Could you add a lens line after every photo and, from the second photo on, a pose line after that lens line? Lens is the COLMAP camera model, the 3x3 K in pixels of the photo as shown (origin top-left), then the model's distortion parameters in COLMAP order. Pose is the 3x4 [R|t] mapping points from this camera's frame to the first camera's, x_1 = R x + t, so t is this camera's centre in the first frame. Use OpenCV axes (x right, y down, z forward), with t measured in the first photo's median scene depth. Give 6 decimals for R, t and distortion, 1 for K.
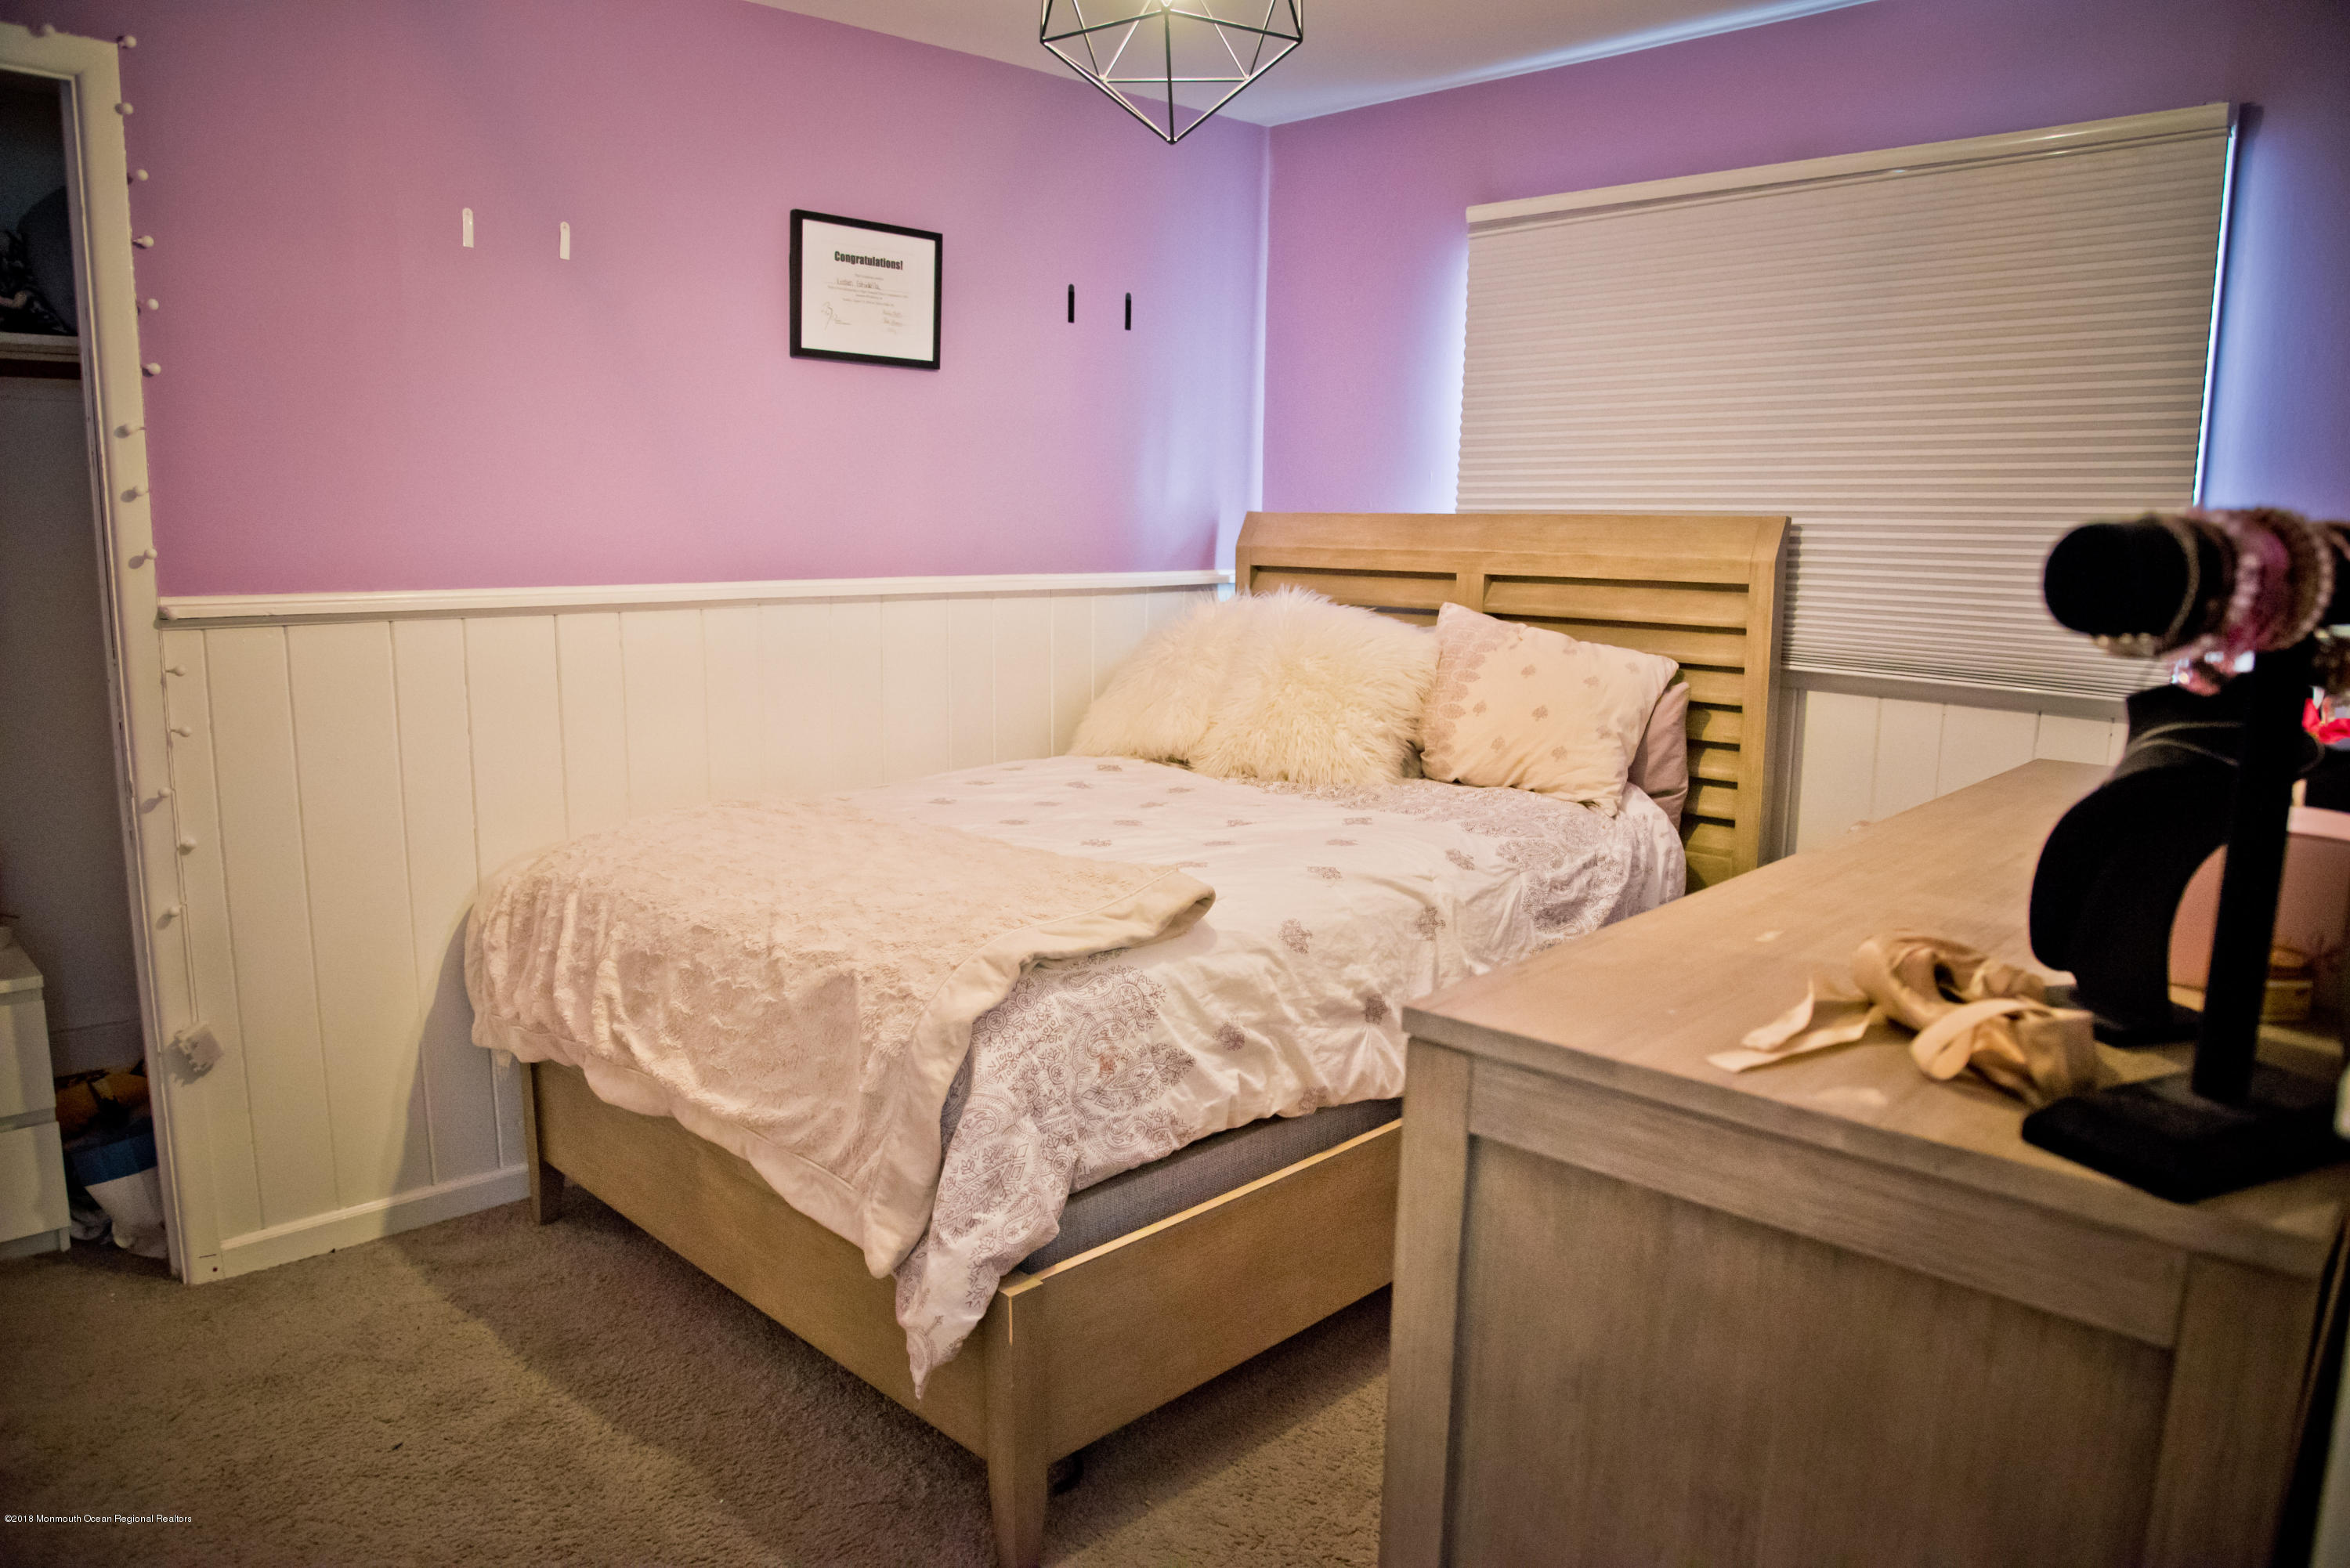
lens RADIAL K [[1610.1, 0, 1165.5], [0, 1610.1, 803.6], [0, 0, 1]] dist [-0.086601, 0.027724]
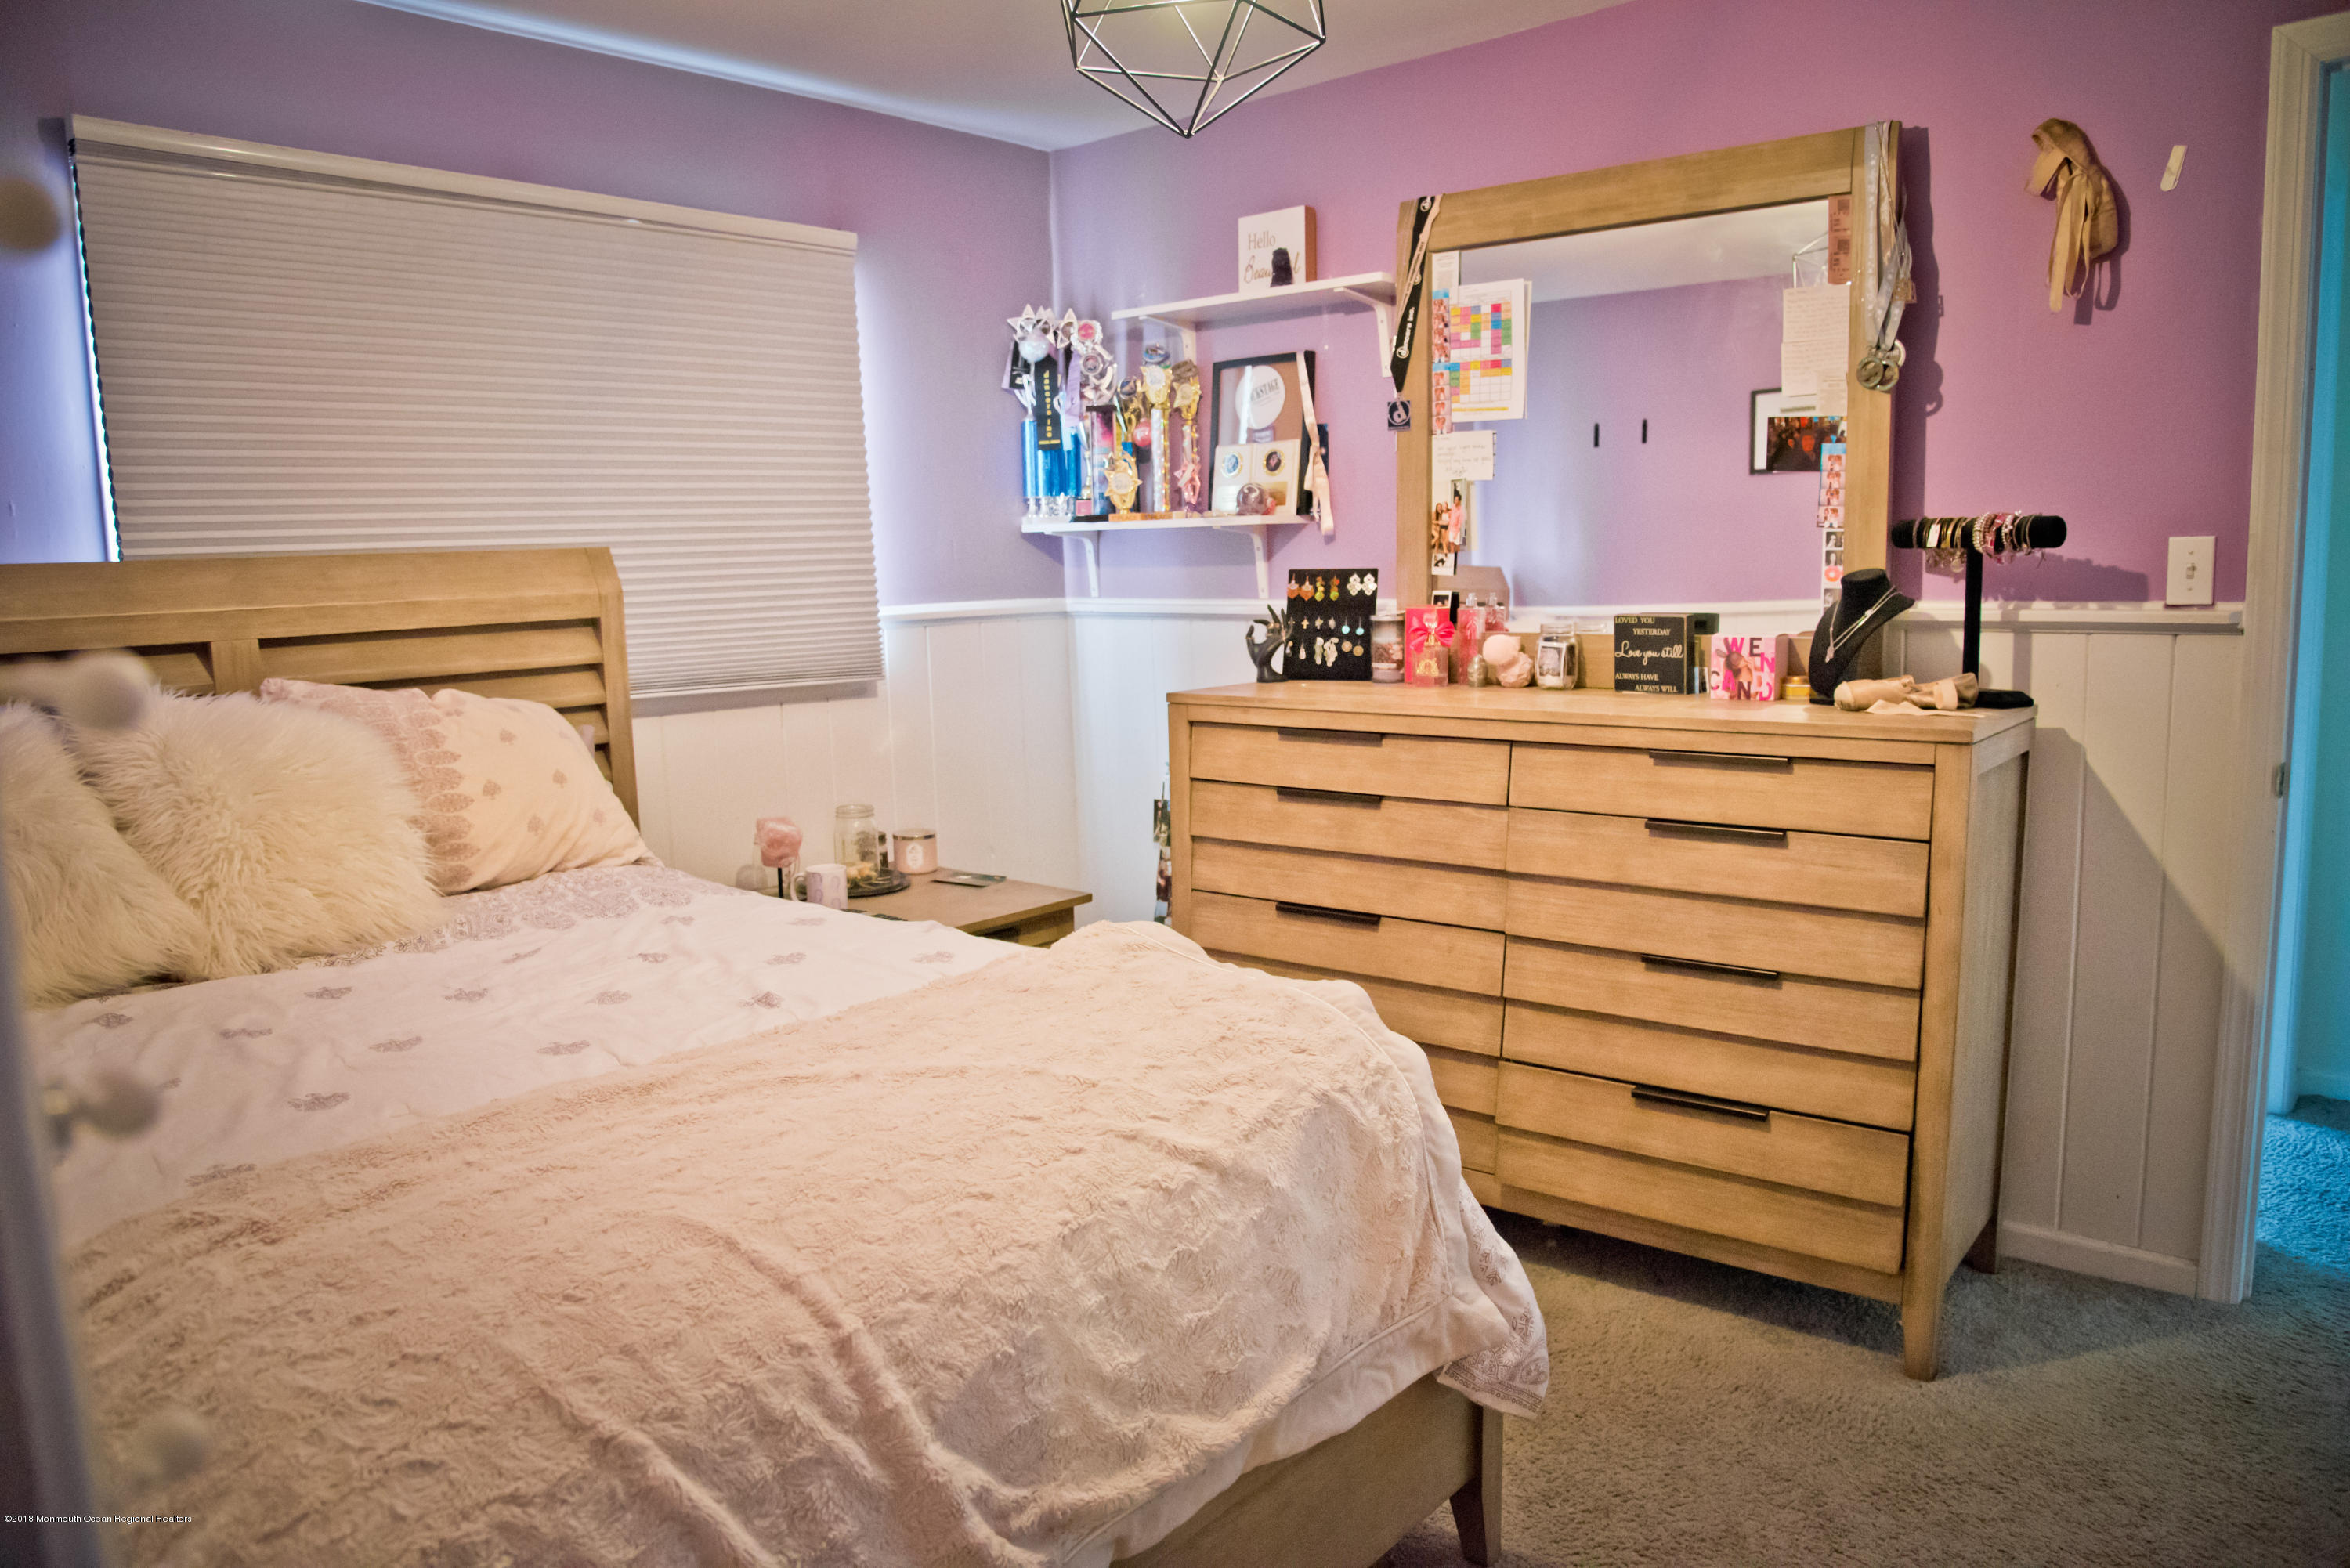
lens RADIAL K [[1610.1, 0, 1165.1], [0, 1610.1, 773.1], [0, 0, 1]] dist [-0.086601, 0.027724]
pose [[-0.078677, -0.140004, 0.987020, -0.635694], [0.203957, 0.966886, 0.153406, -0.124332], [-0.975813, 0.213379, -0.047517, 0.725586]]
